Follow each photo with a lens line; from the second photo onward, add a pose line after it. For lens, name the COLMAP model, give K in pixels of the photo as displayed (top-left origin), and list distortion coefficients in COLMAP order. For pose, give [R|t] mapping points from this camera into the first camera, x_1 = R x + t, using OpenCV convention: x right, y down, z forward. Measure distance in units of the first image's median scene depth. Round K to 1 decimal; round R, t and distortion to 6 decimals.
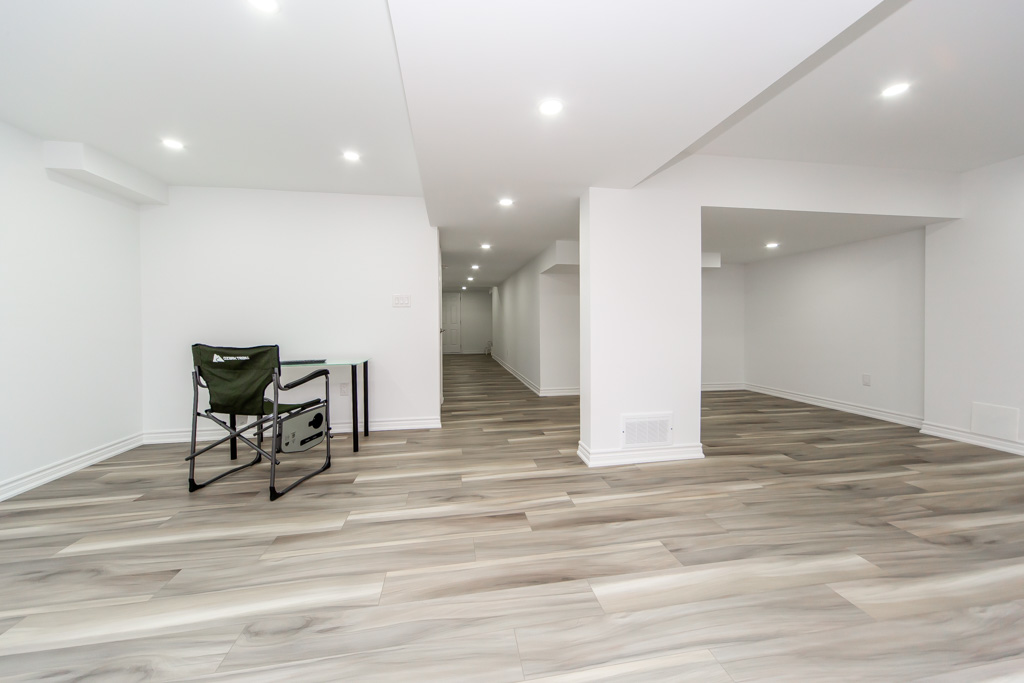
lens RADIAL K [[365.8, 0, 508.9], [0, 365.8, 331.6], [0, 0, 1]] dist [0.001323, -0.000553]
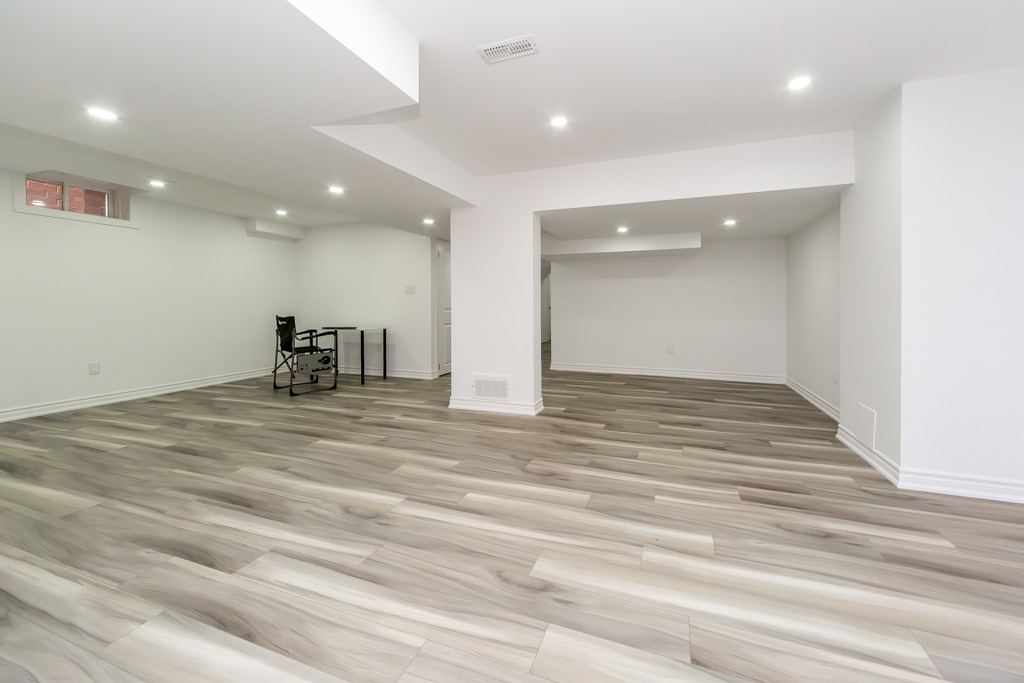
lens RADIAL K [[365.8, 0, 501.5], [0, 365.8, 311.8], [0, 0, 1]] dist [0.001323, -0.000553]
pose [[0.879347, 0.015046, -0.475944, 1.108076], [-0.015159, 0.999879, 0.003602, -0.006785], [0.475940, 0.004047, 0.879468, -0.146307]]
